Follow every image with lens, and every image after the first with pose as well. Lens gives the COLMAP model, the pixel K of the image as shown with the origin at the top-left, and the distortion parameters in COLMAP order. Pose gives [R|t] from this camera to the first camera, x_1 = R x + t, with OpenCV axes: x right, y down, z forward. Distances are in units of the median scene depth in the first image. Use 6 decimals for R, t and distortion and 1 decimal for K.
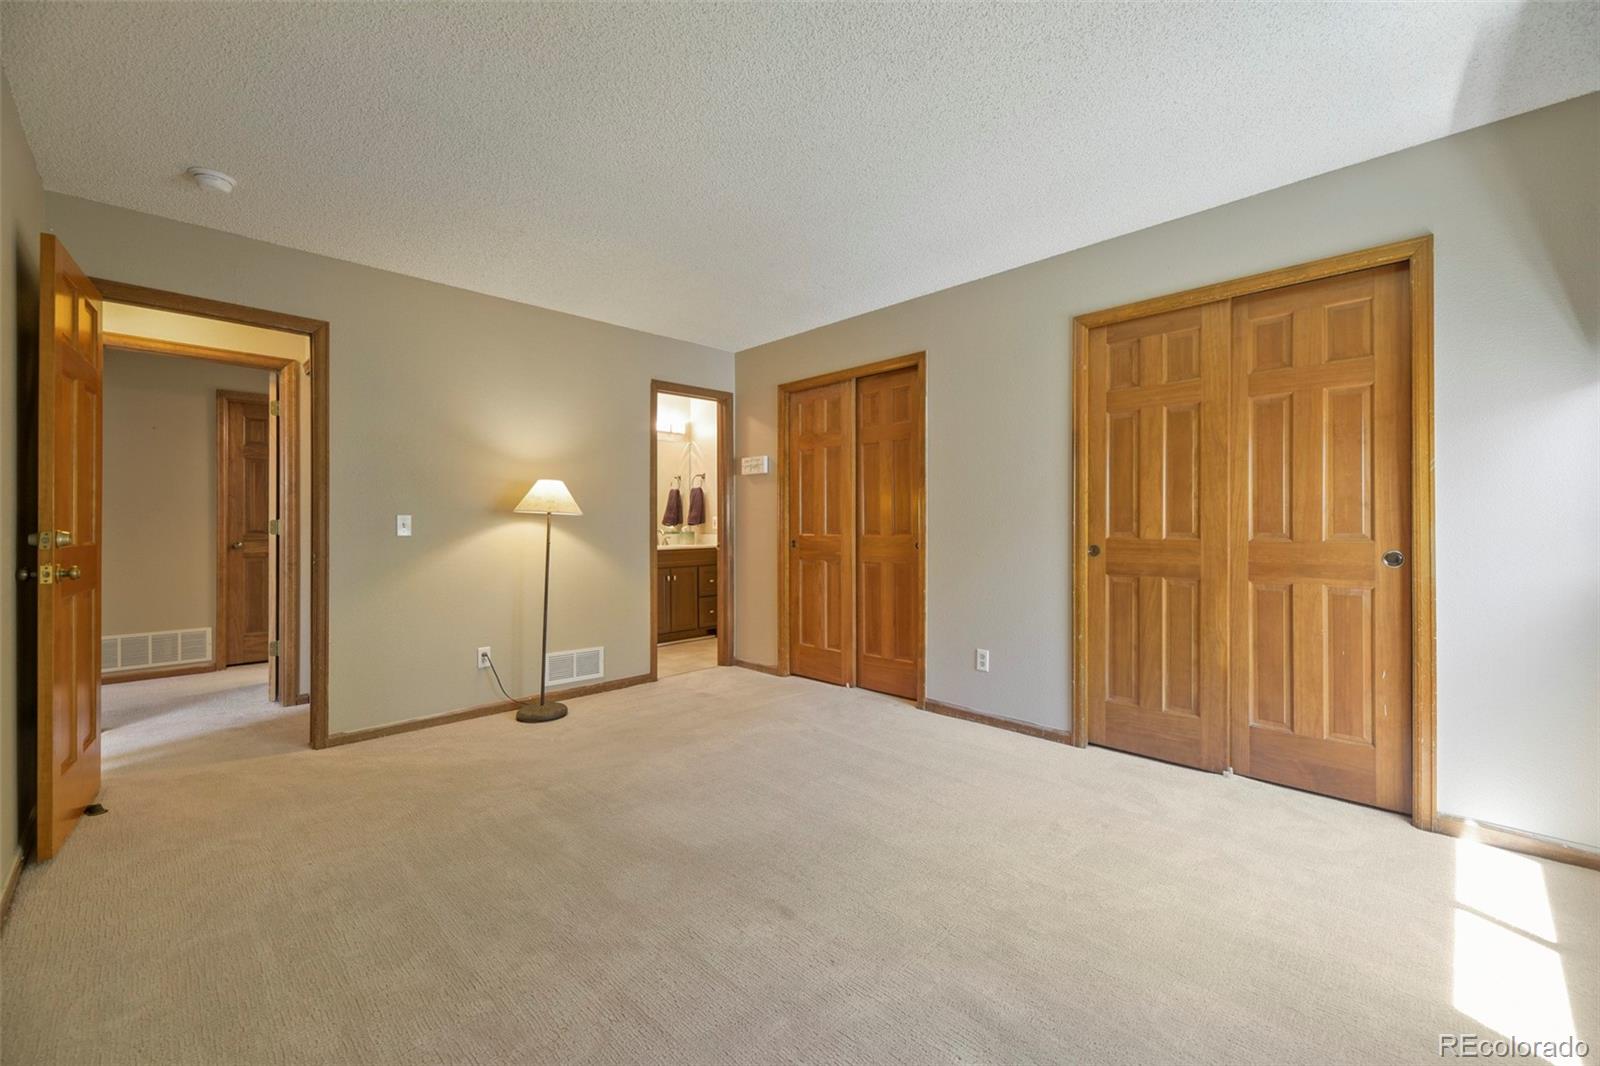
lens RADIAL K [[638.7, 0, 820.3], [0, 638.7, 529.4], [0, 0, 1]] dist [0.001470, 0.000052]
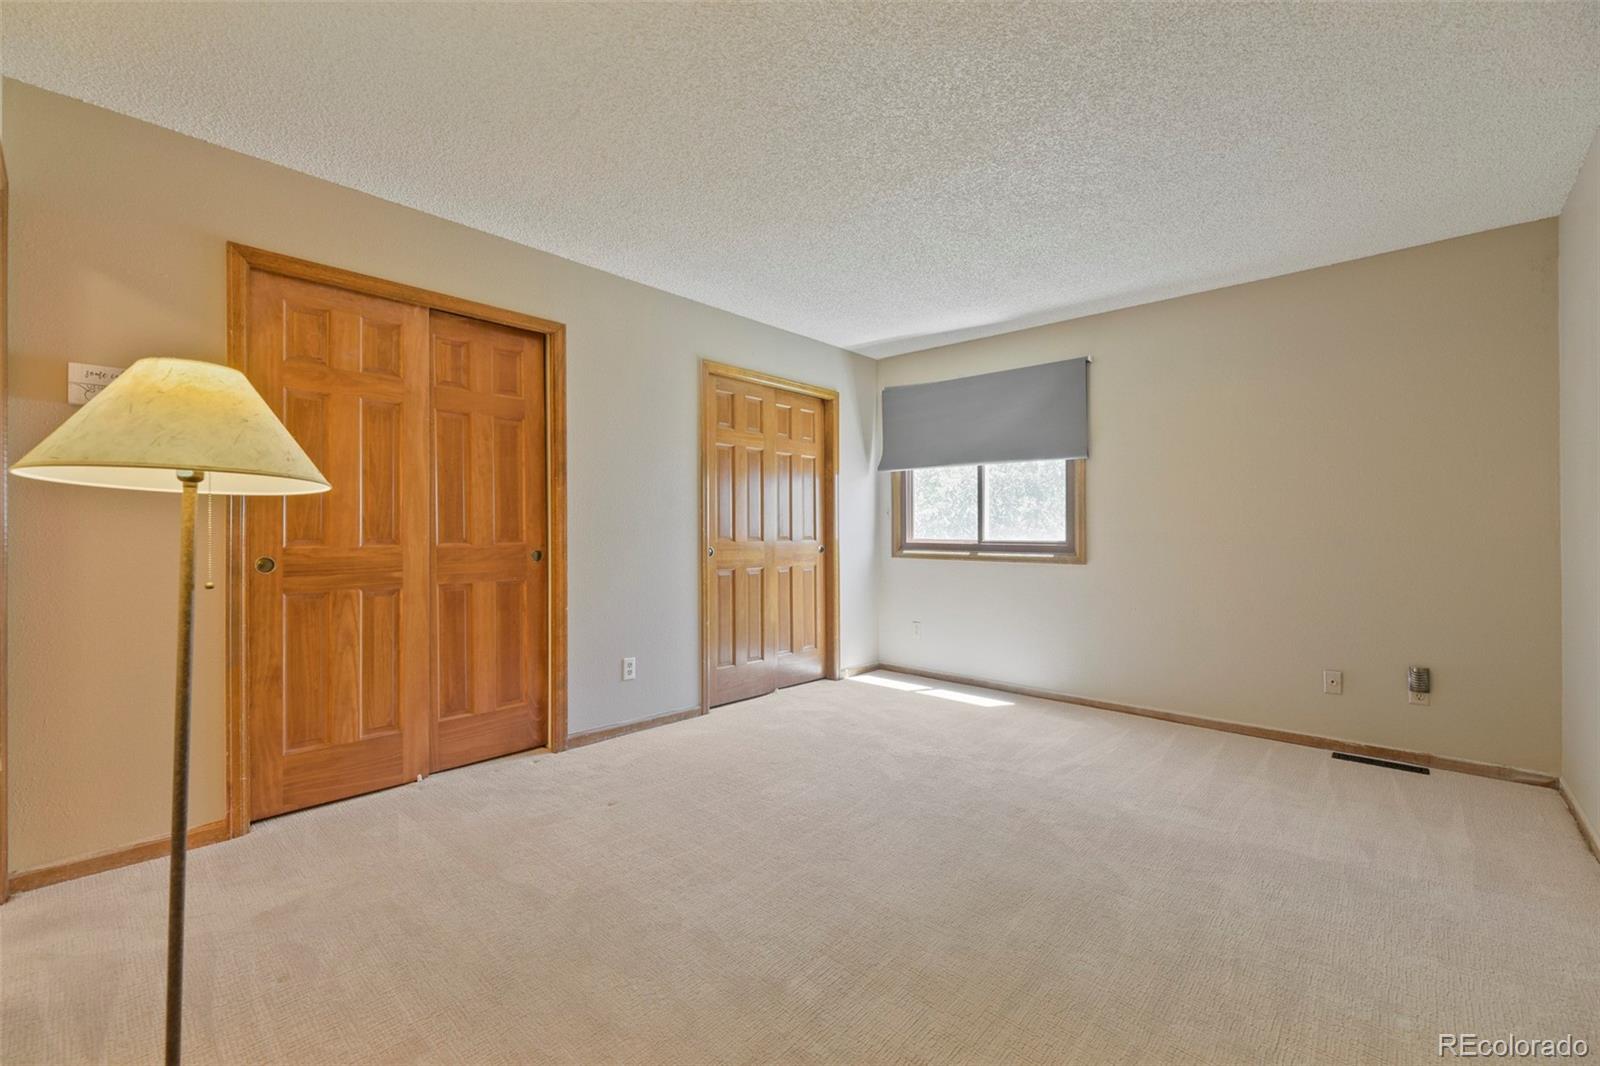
lens RADIAL K [[656.4, 0, 820.0], [0, 656.4, 530.3], [0, 0, 1]] dist [0.004197, -0.001538]
pose [[-0.040373, 0.005358, 0.999170, -0.638194], [0.001719, 0.999985, -0.005293, -0.001897], [-0.999183, 0.001503, -0.040382, 0.622500]]
